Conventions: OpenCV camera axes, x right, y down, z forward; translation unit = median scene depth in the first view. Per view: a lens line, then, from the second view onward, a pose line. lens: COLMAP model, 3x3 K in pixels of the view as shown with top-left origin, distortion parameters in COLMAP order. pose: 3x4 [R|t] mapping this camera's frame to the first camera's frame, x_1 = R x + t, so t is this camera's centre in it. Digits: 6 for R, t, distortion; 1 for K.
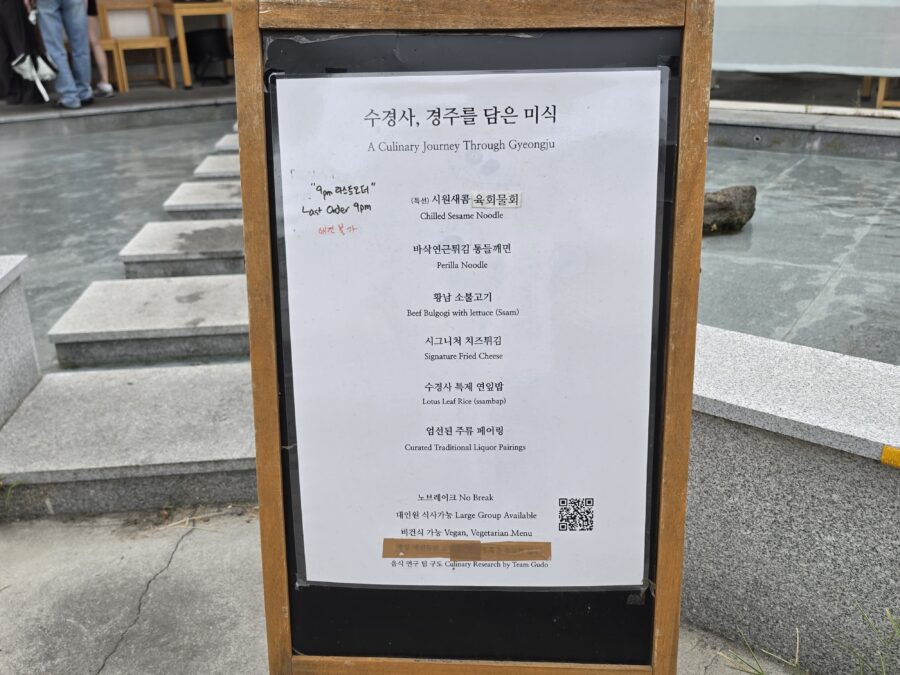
lens RADIAL K [[827.1, 0, 451.2], [0, 827.1, 325.9], [0, 0, 1]] dist [0.125893, -0.237303]
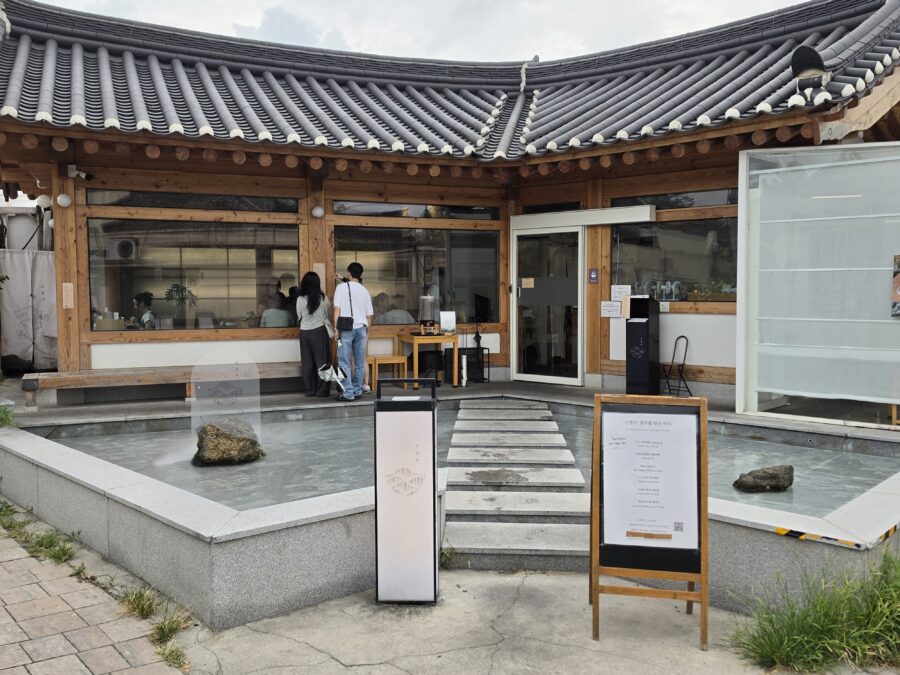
lens RADIAL K [[827.1, 0, 451.2], [0, 827.1, 325.9], [0, 0, 1]] dist [0.125893, -0.237303]
pose [[0.989687, 0.026483, -0.140777, -0.129799], [-0.072382, 0.940524, -0.331926, 0.251880], [0.123614, 0.338692, 0.932742, -1.072035]]
